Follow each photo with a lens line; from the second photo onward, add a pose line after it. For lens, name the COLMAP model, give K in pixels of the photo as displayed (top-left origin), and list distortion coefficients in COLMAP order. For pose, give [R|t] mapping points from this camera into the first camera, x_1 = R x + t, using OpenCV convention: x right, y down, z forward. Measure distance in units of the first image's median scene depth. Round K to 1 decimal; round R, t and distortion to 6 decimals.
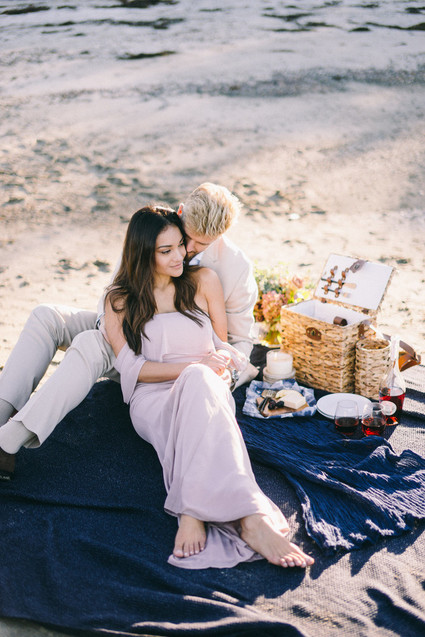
lens RADIAL K [[927.2, 0, 212.5], [0, 927.2, 318.5], [0, 0, 1]] dist [-0.149684, 0.001404]
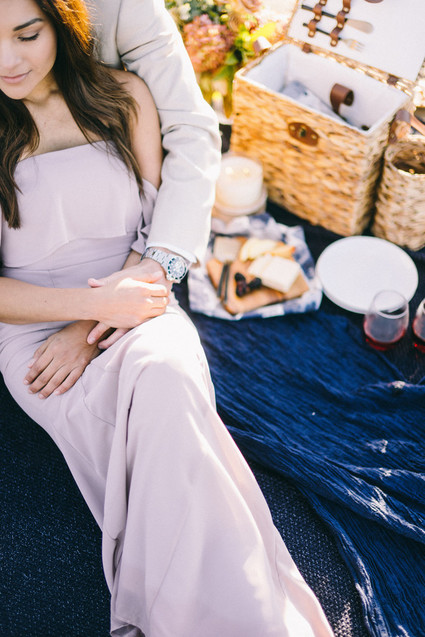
lens RADIAL K [[927.2, 0, 212.5], [0, 927.2, 318.5], [0, 0, 1]] dist [-0.149684, 0.001404]
pose [[0.980972, -0.120686, 0.152084, -0.037290], [0.030383, 0.869103, 0.493698, -0.157364], [-0.191759, -0.479683, 0.856232, 0.504202]]
